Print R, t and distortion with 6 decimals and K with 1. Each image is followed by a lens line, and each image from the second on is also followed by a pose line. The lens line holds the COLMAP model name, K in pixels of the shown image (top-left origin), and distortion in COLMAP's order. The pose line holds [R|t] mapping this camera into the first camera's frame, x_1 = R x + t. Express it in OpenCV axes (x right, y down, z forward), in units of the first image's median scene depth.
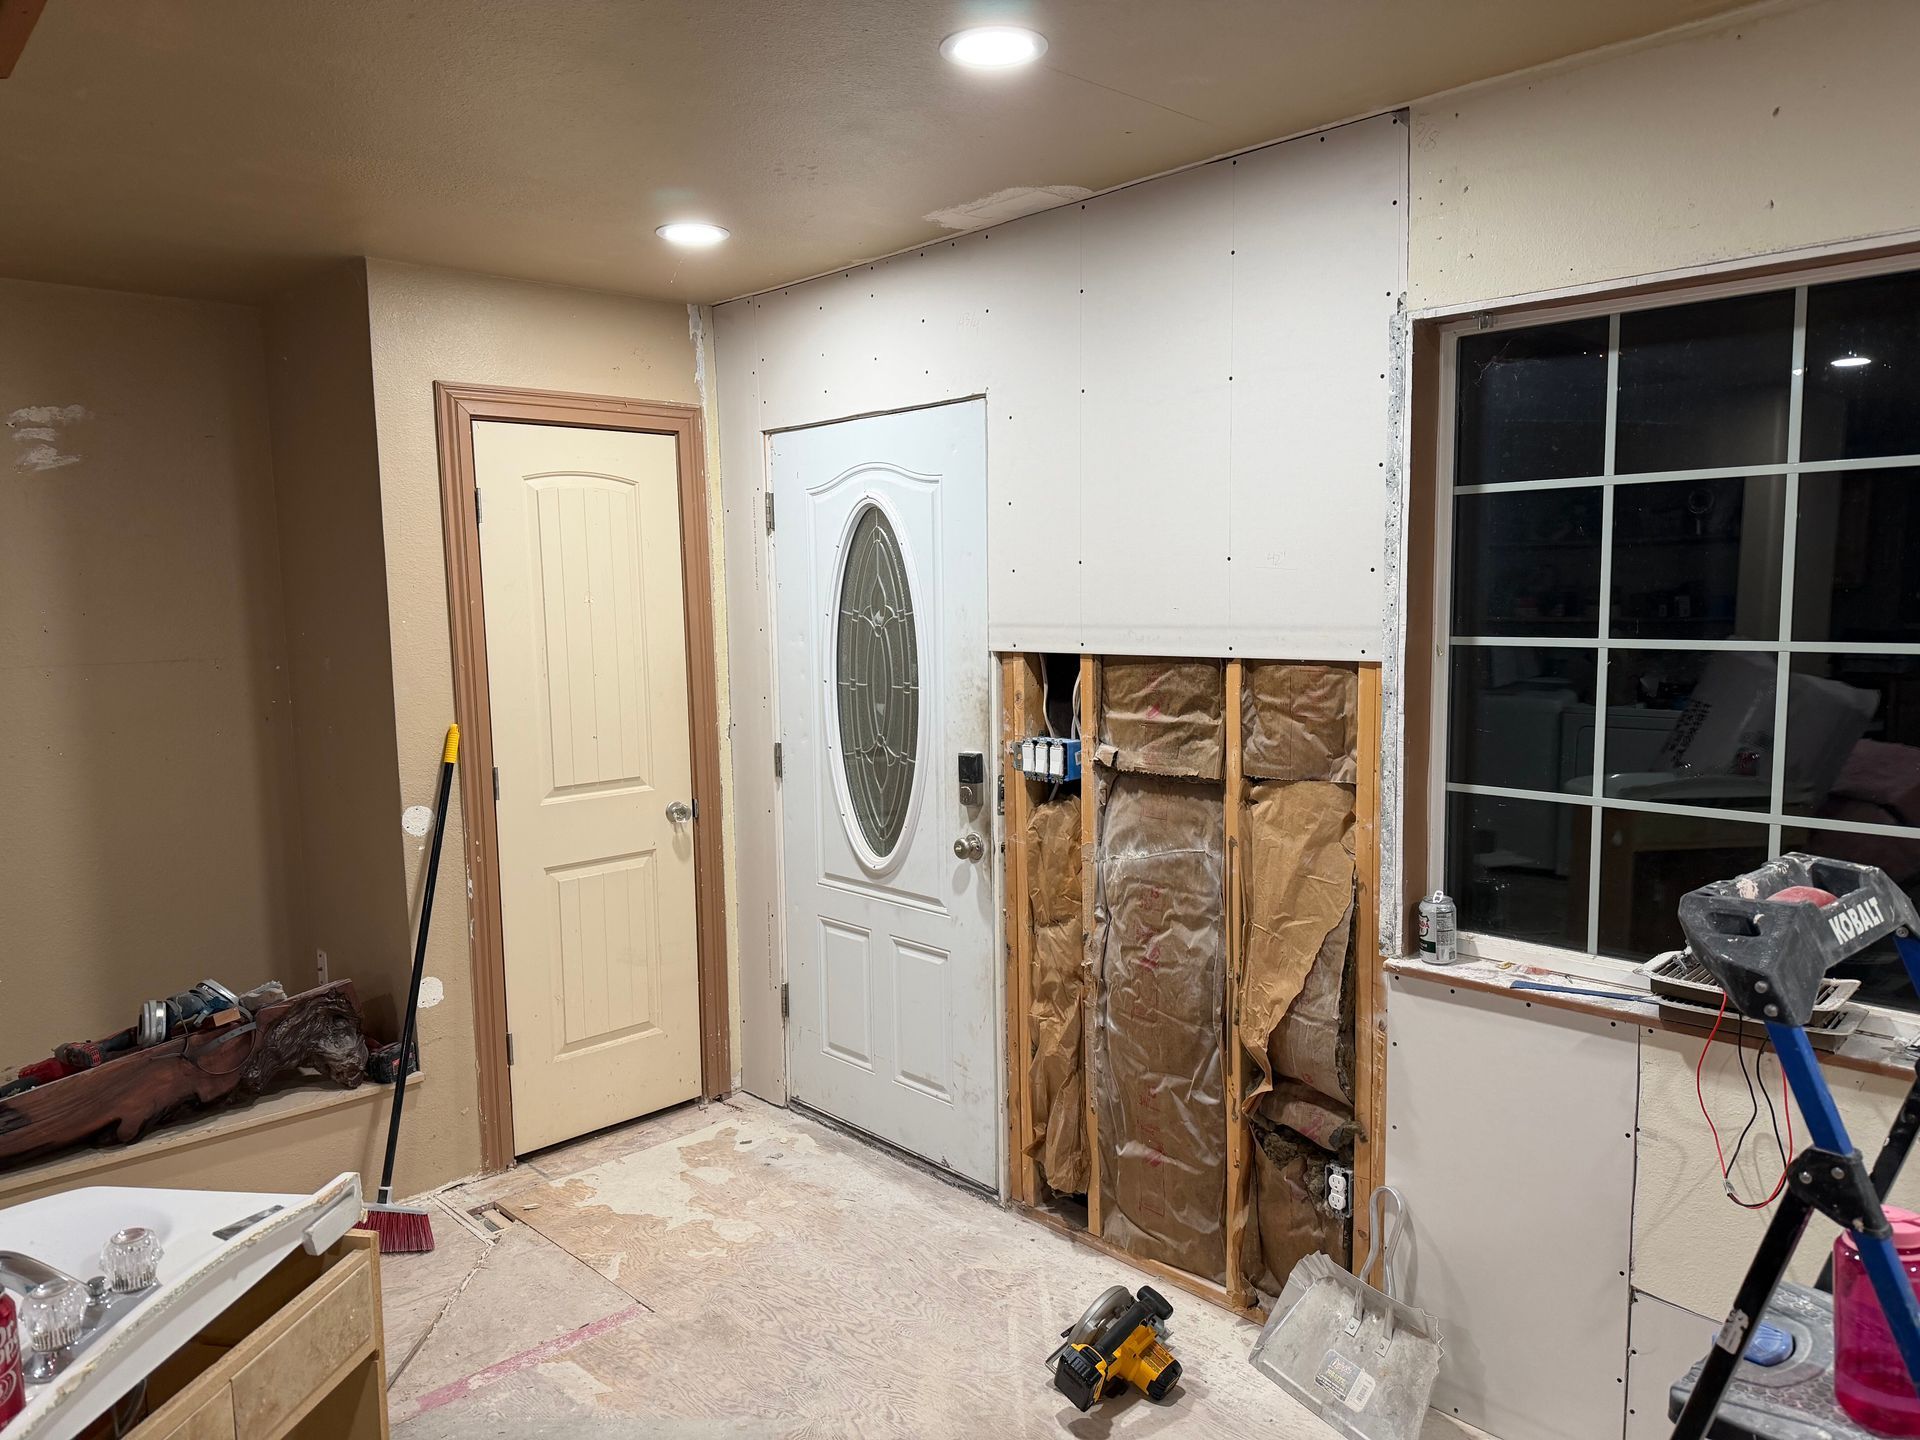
lens RADIAL K [[1347.6, 0, 960.0], [0, 1347.6, 720.0], [0, 0, 1]] dist [0.112564, -0.206961]
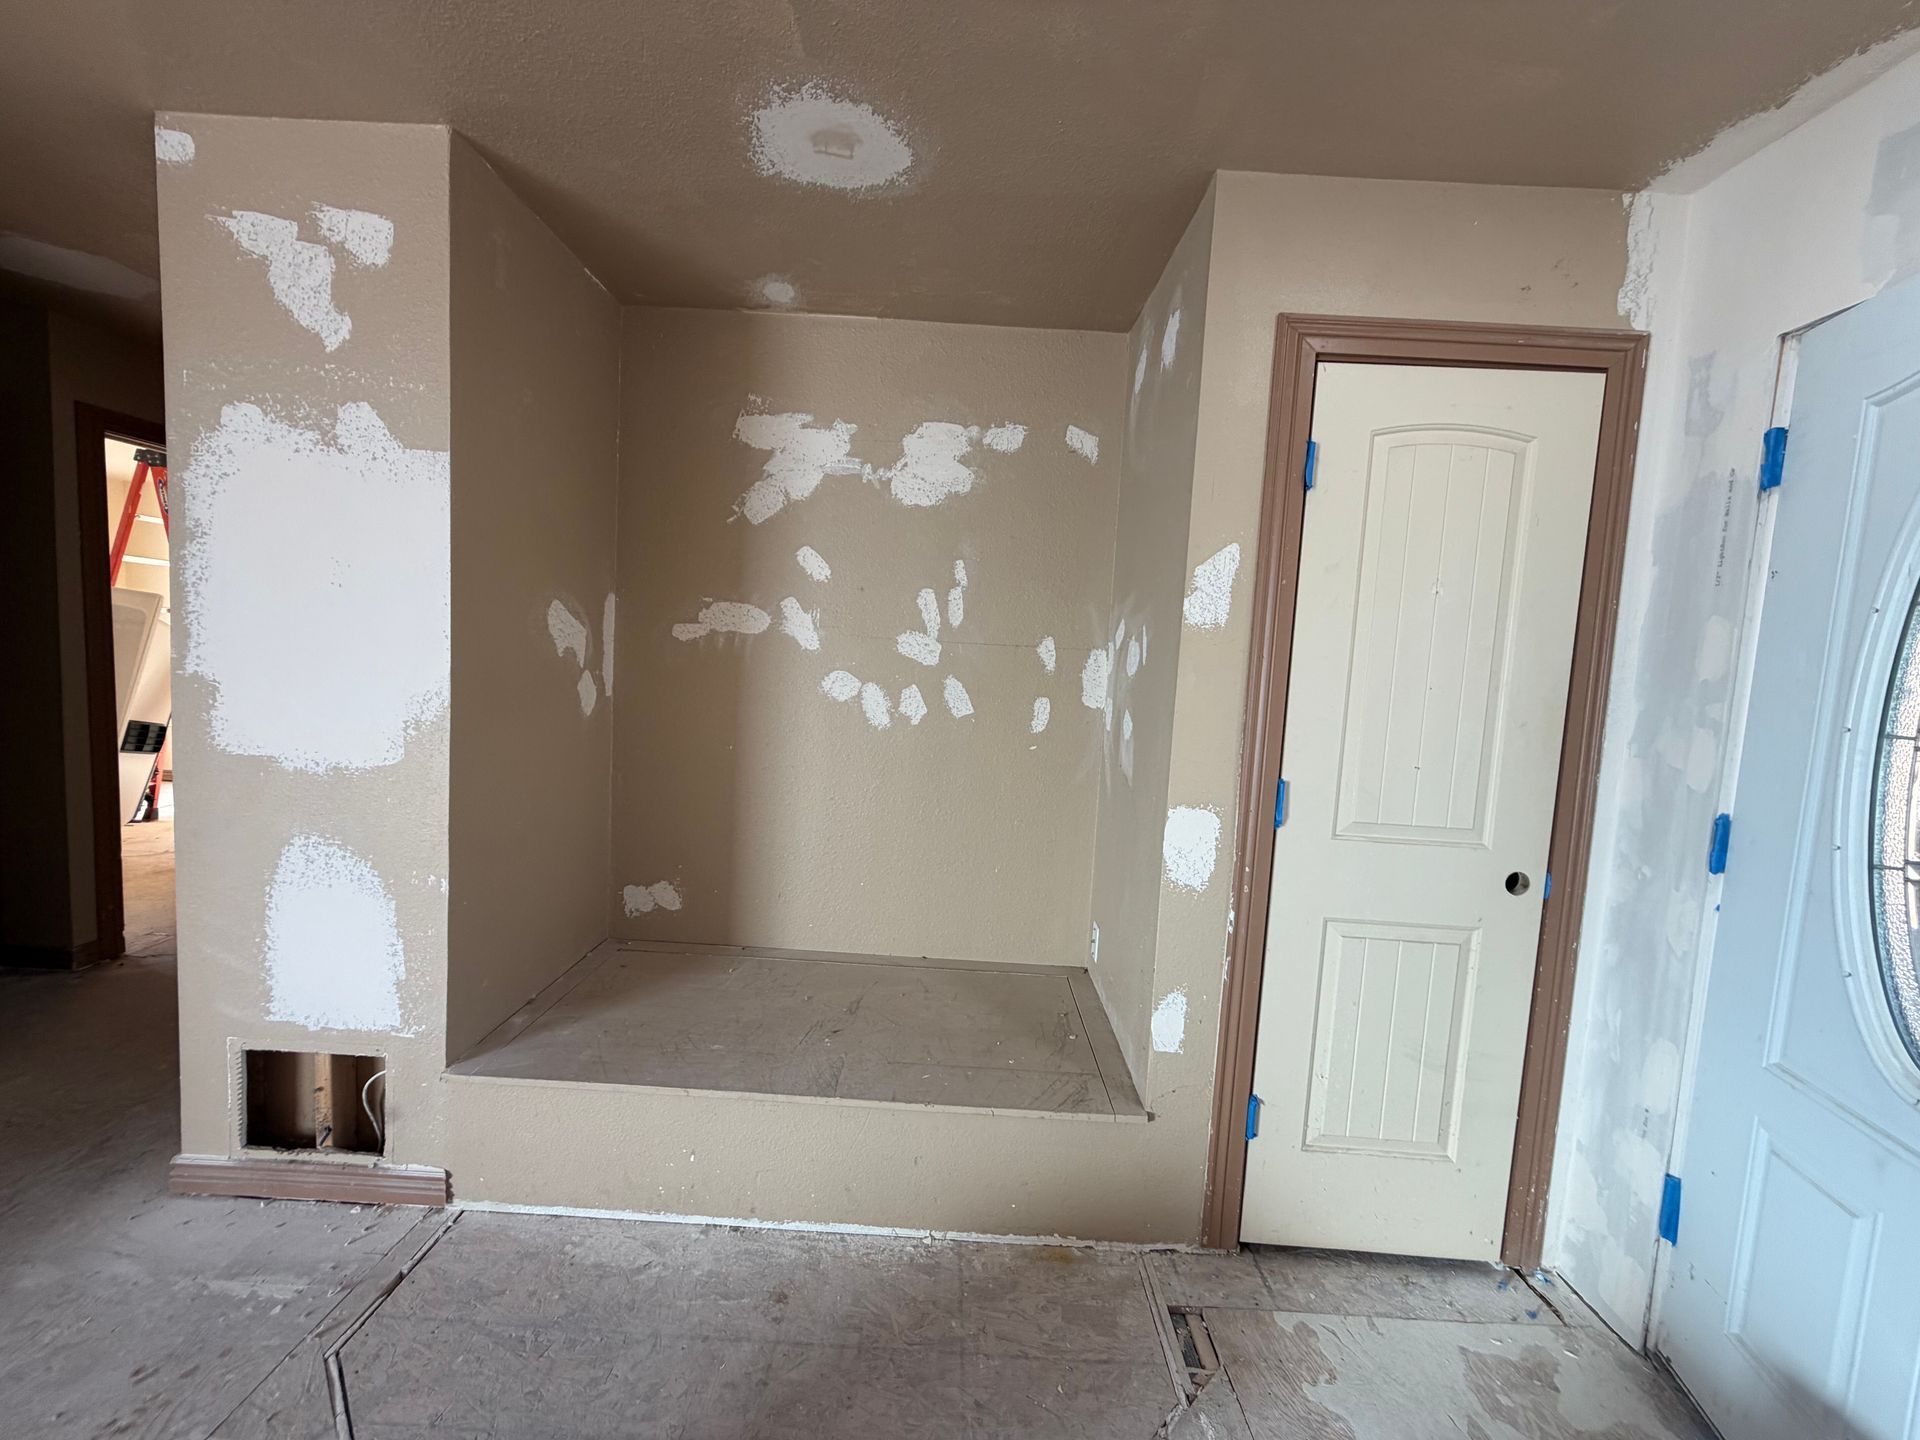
lens RADIAL K [[776.5, 0, 960.0], [0, 776.5, 720.0], [0, 0, 1]] dist [-0.001369, -0.000172]
pose [[0.726473, 0.116779, -0.677200, -0.176419], [-0.141768, 0.989725, 0.018589, 0.016736], [0.672412, 0.082501, 0.735564, 0.543324]]
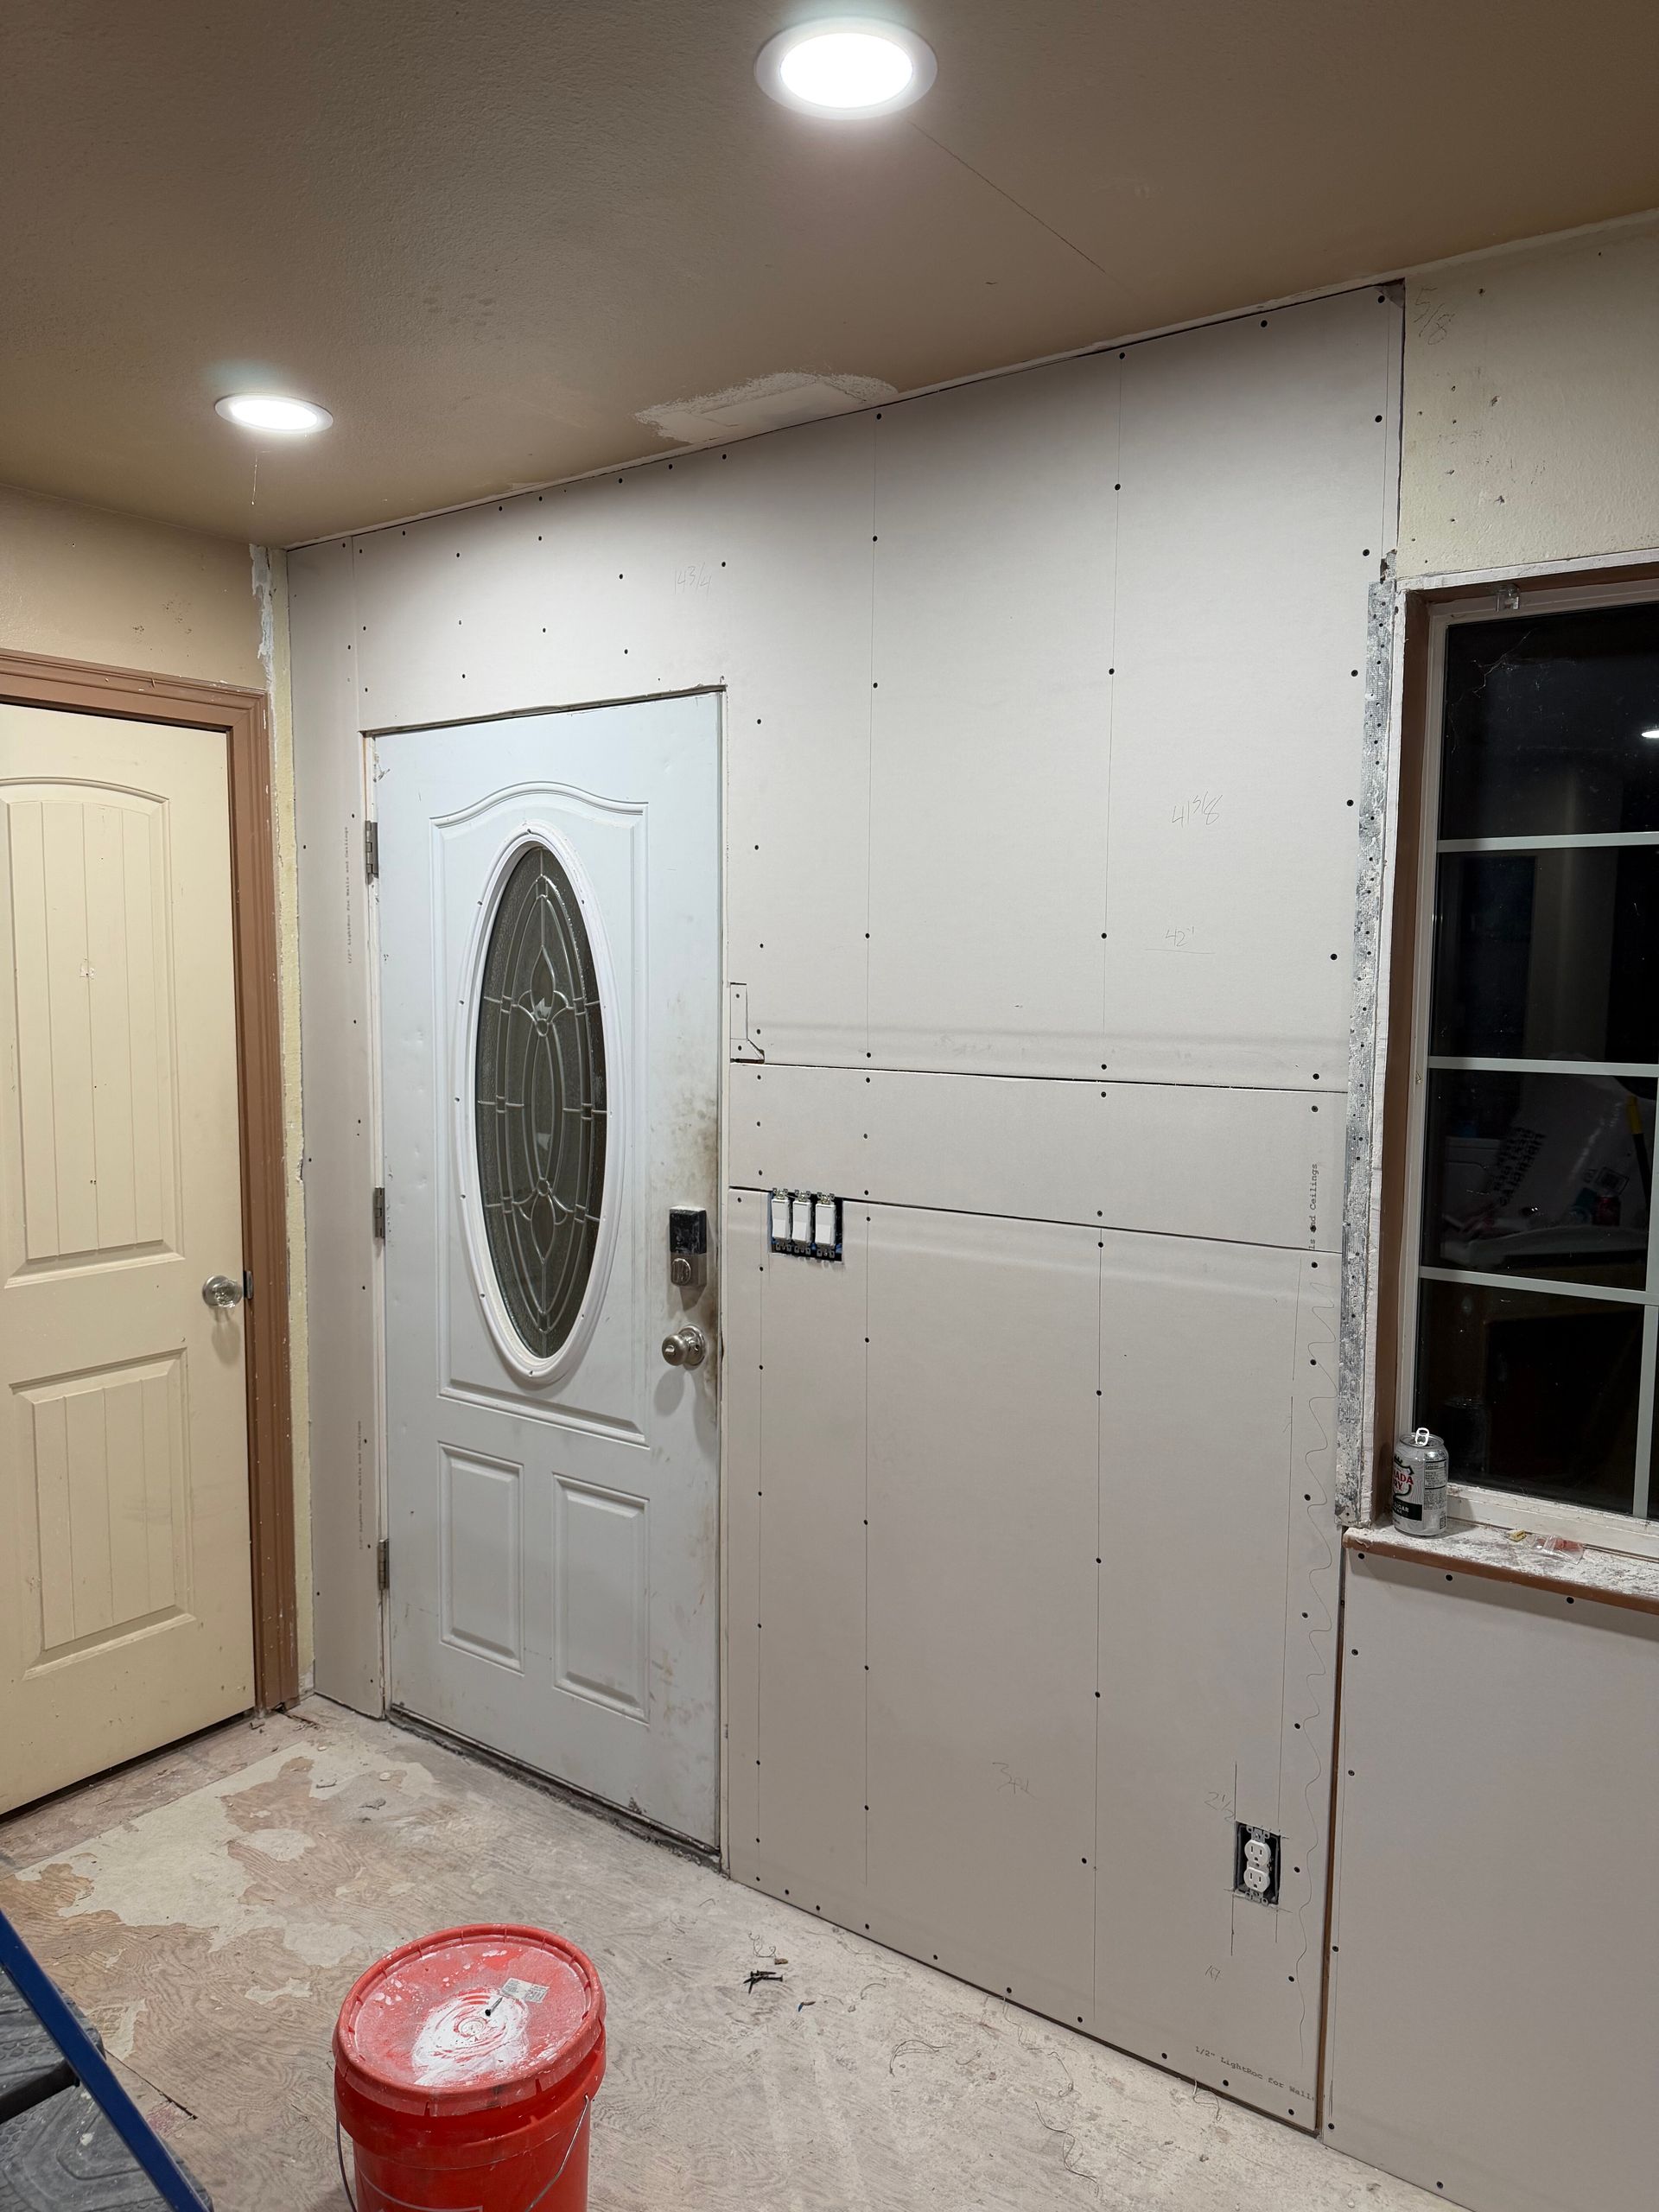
lens RADIAL K [[1572.2, 0, 829.5], [0, 1572.2, 1106.0], [0, 0, 1]] dist [0.055437, -0.086337]
pose [[0.983358, 0.009840, 0.181413, -0.063281], [-0.007401, 0.999873, -0.014117, -0.016477], [-0.181528, 0.012539, 0.983306, 0.195320]]
